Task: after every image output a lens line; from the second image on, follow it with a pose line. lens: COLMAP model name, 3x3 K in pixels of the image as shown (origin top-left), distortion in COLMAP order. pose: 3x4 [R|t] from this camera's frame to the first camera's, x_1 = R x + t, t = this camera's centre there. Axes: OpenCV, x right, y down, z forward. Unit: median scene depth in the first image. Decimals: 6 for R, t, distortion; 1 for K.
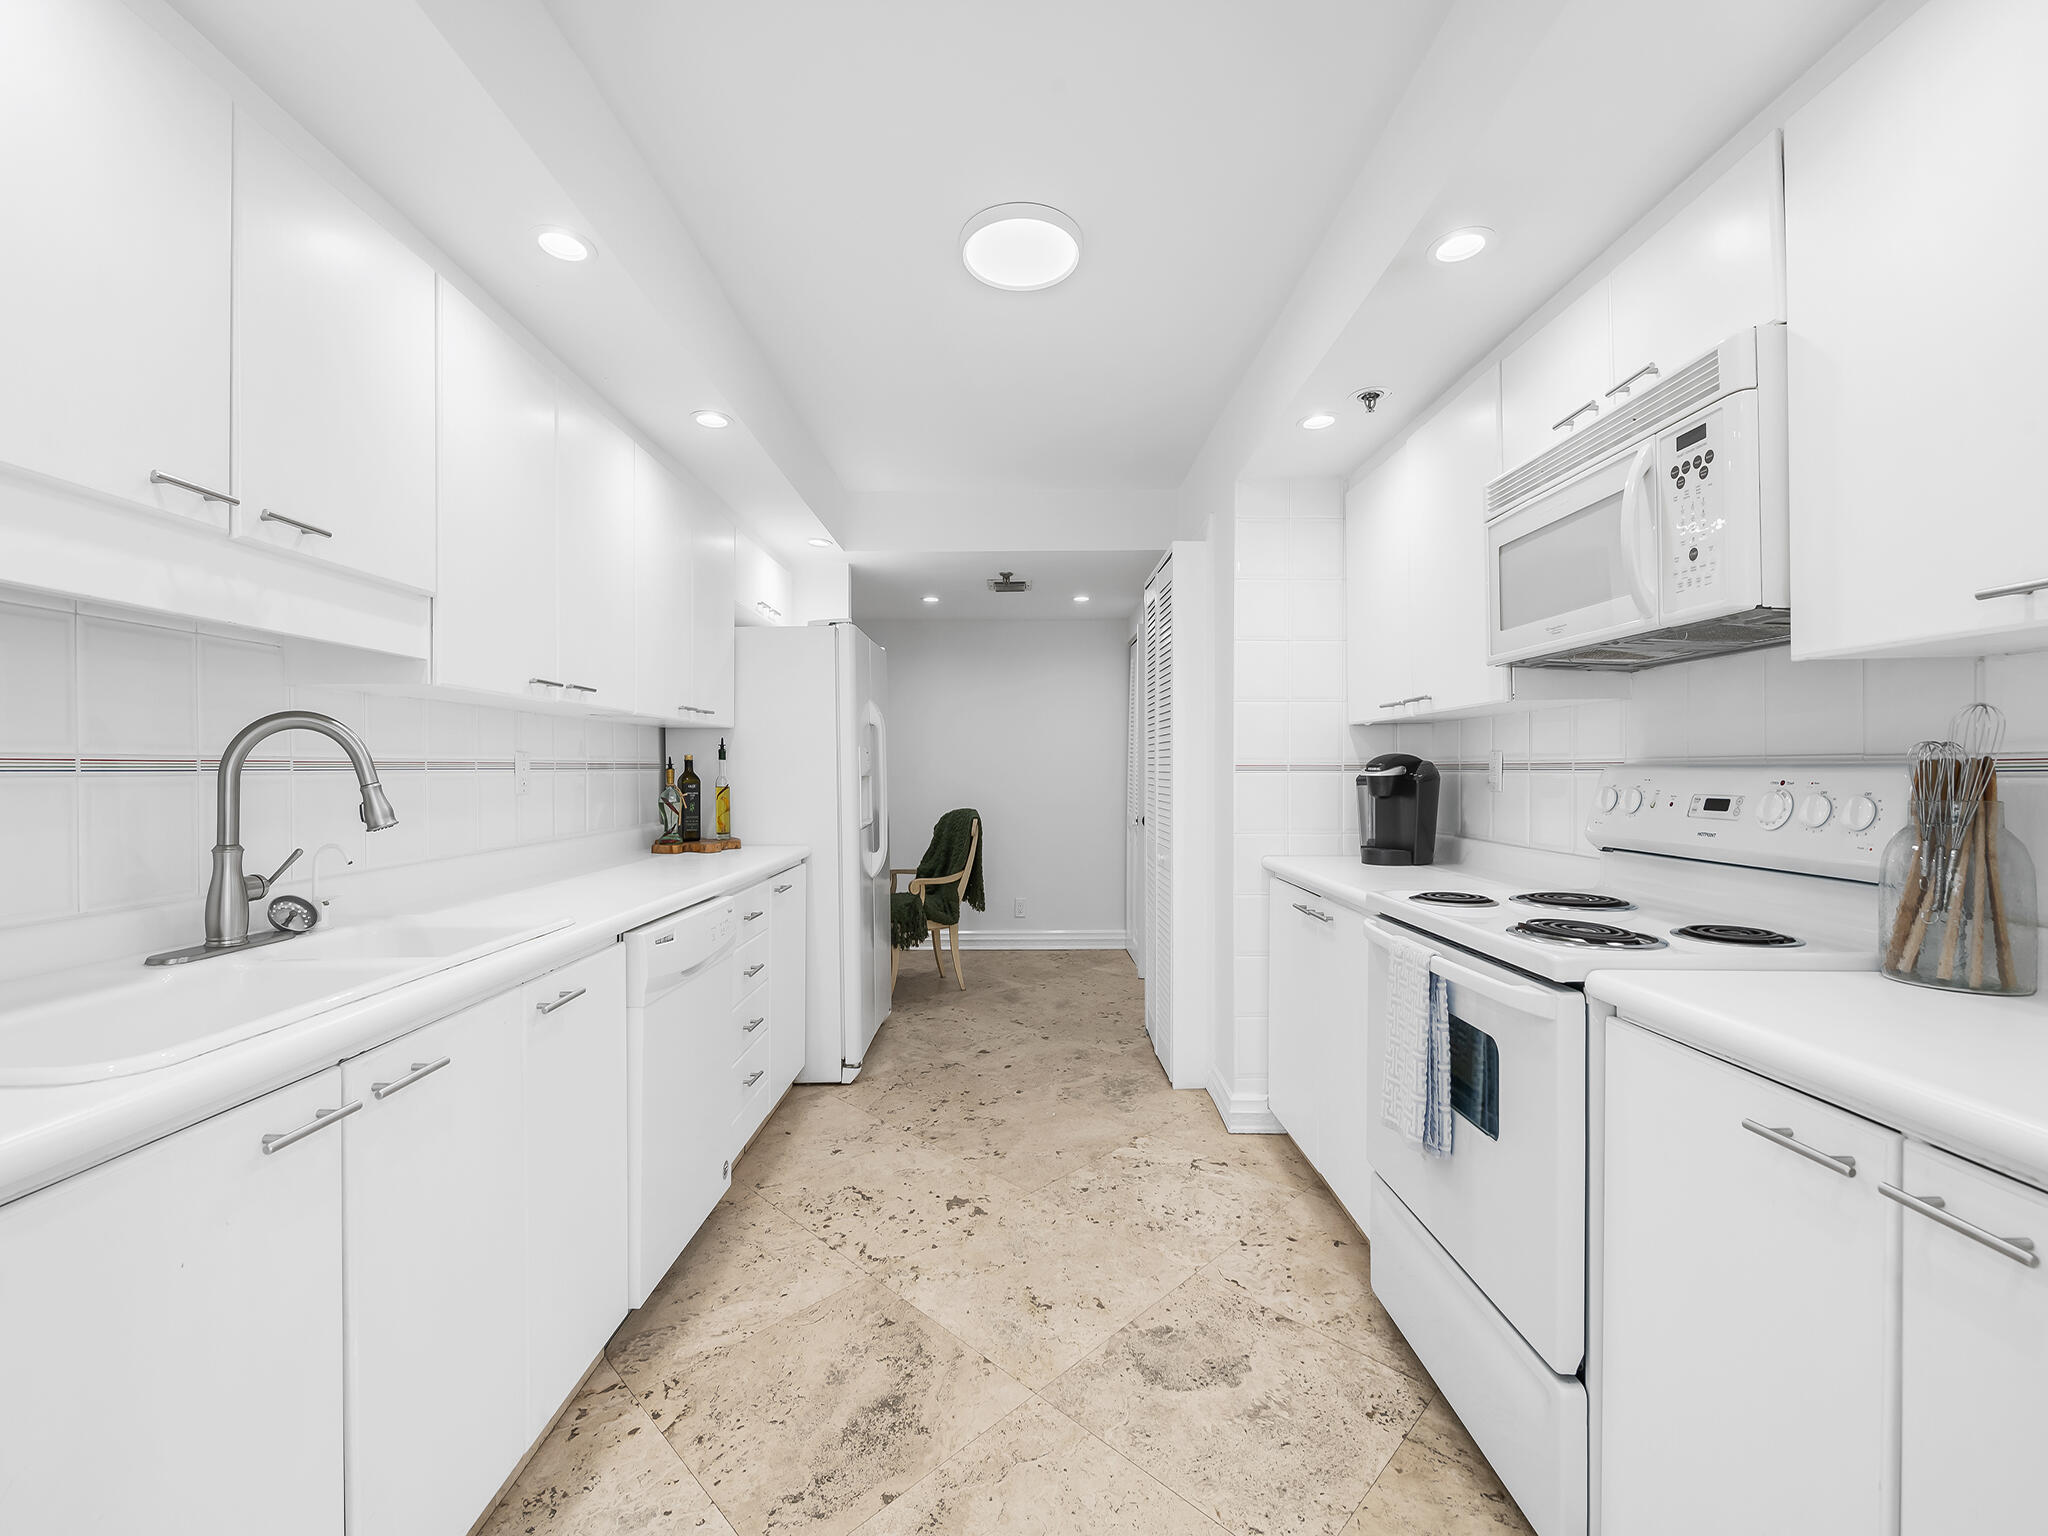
lens RADIAL K [[845.3, 0, 1028.3], [0, 845.3, 774.4], [0, 0, 1]] dist [0.005766, -0.004674]
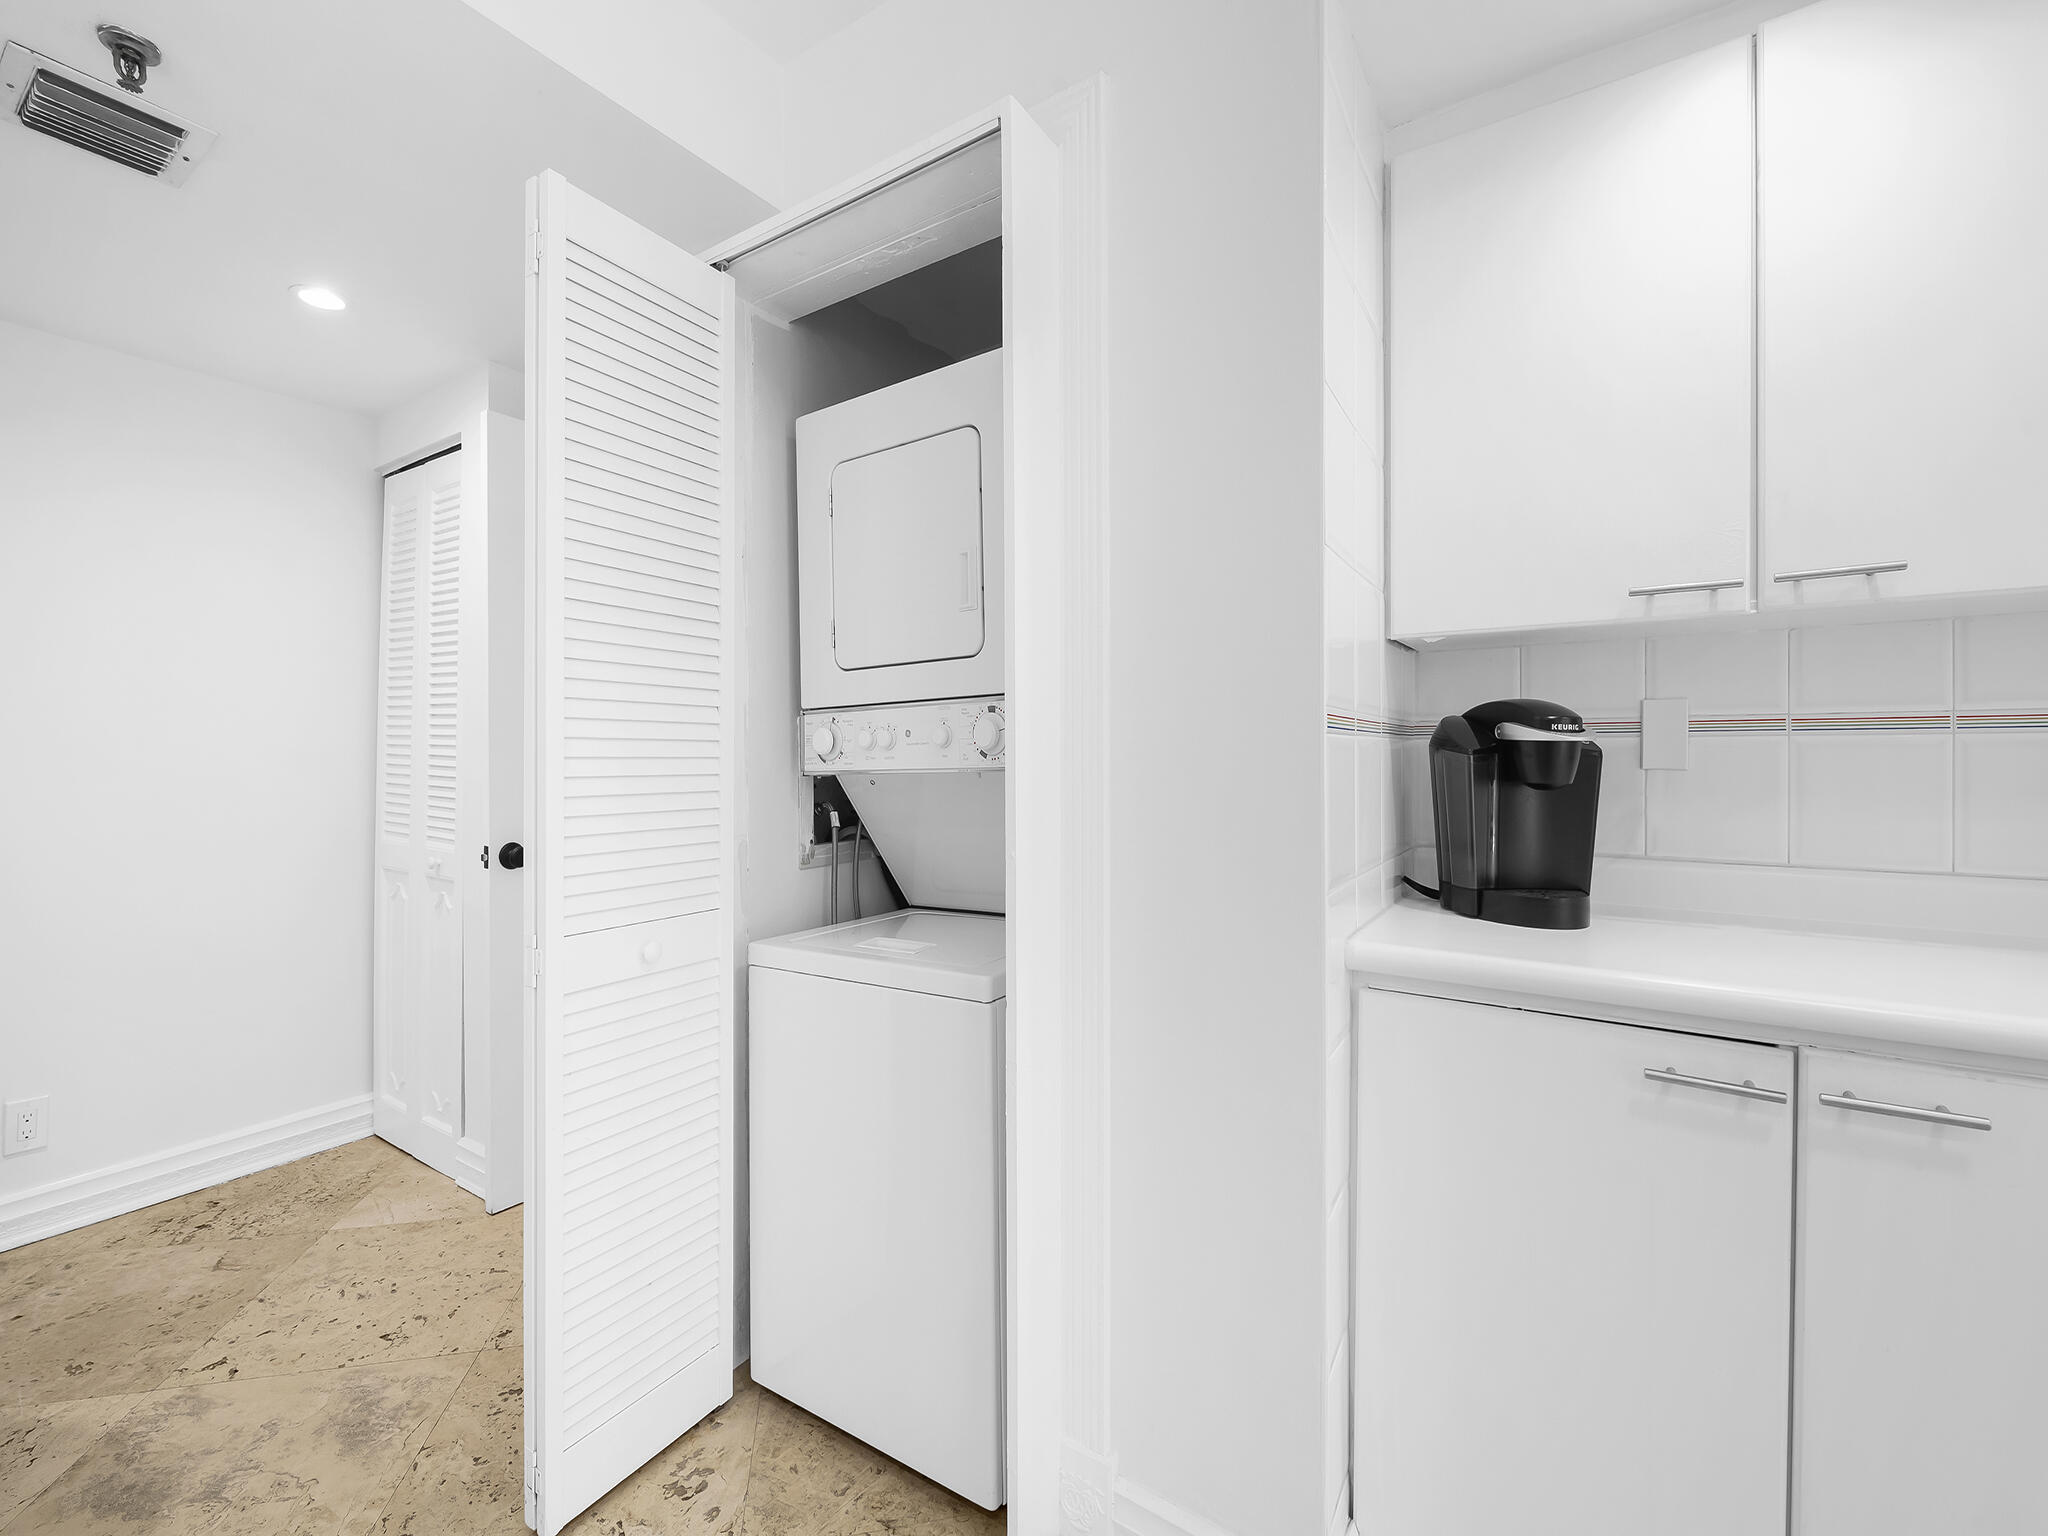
lens RADIAL K [[848.9, 0, 1013.4], [0, 848.9, 758.8], [0, 0, 1]] dist [-0.009433, -0.000230]
pose [[0.551314, -0.004746, 0.834285, -0.240851], [0.007772, 0.999970, 0.000553, 0.014523], [-0.834262, 0.006179, 0.551334, 1.487412]]
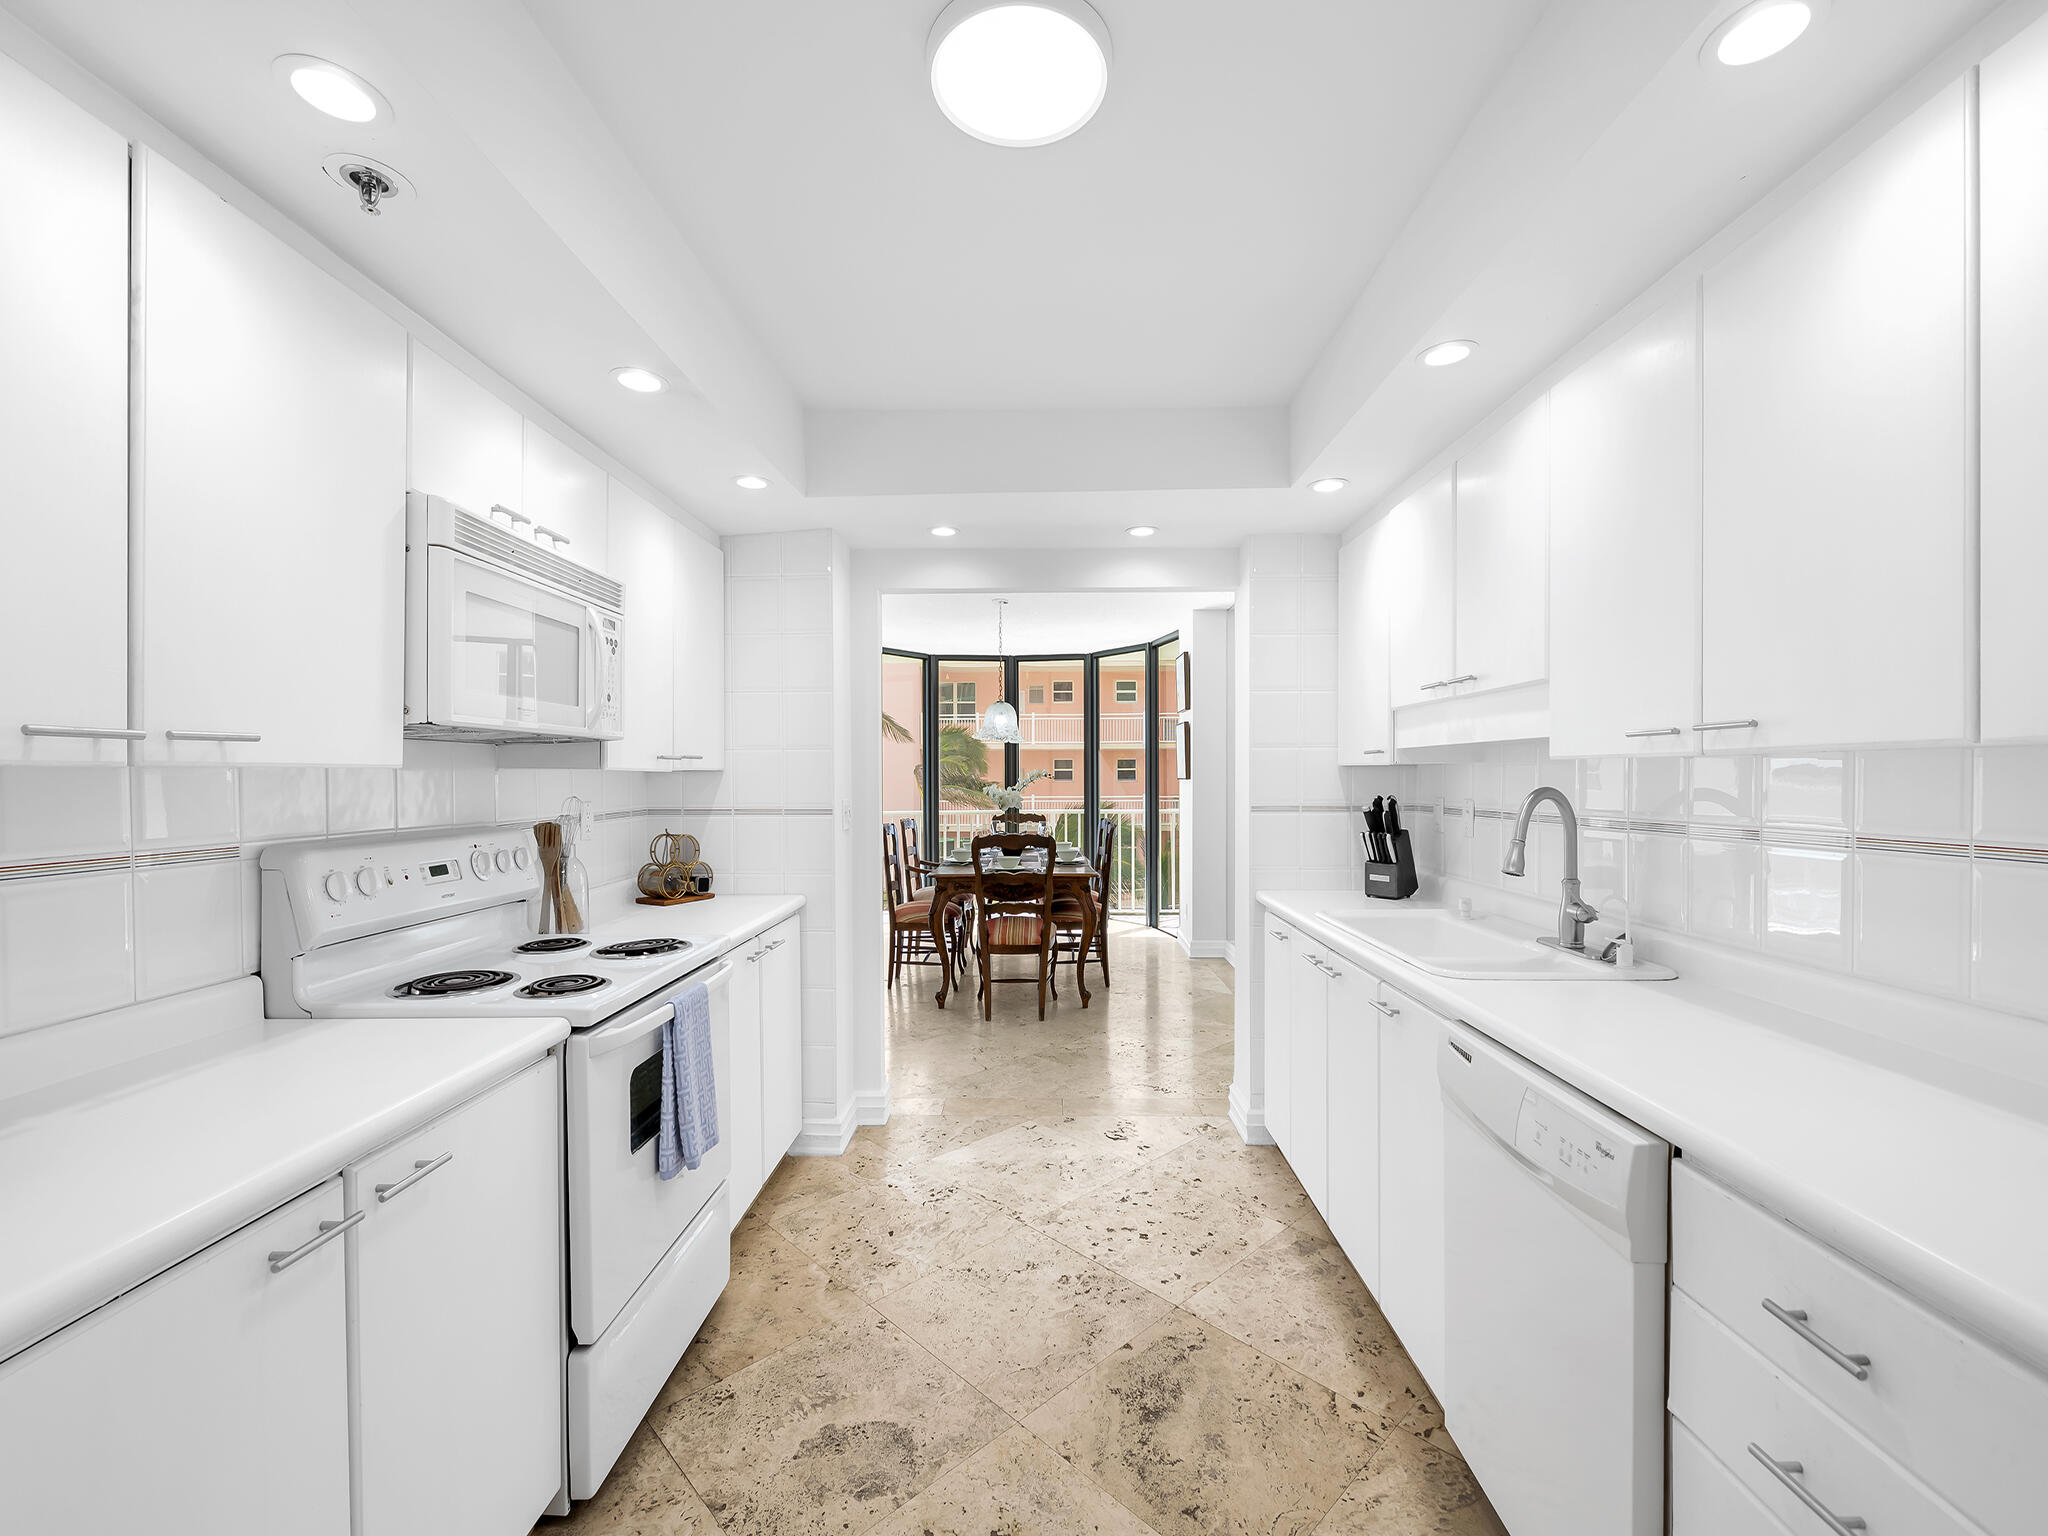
lens RADIAL K [[845.3, 0, 1028.3], [0, 845.3, 774.4], [0, 0, 1]] dist [0.005766, -0.004674]
pose [[-0.999600, 0.008857, 0.026867, -0.038052], [0.008928, 0.999957, 0.002509, -0.085168], [-0.026843, 0.002748, -0.999636, 1.968730]]
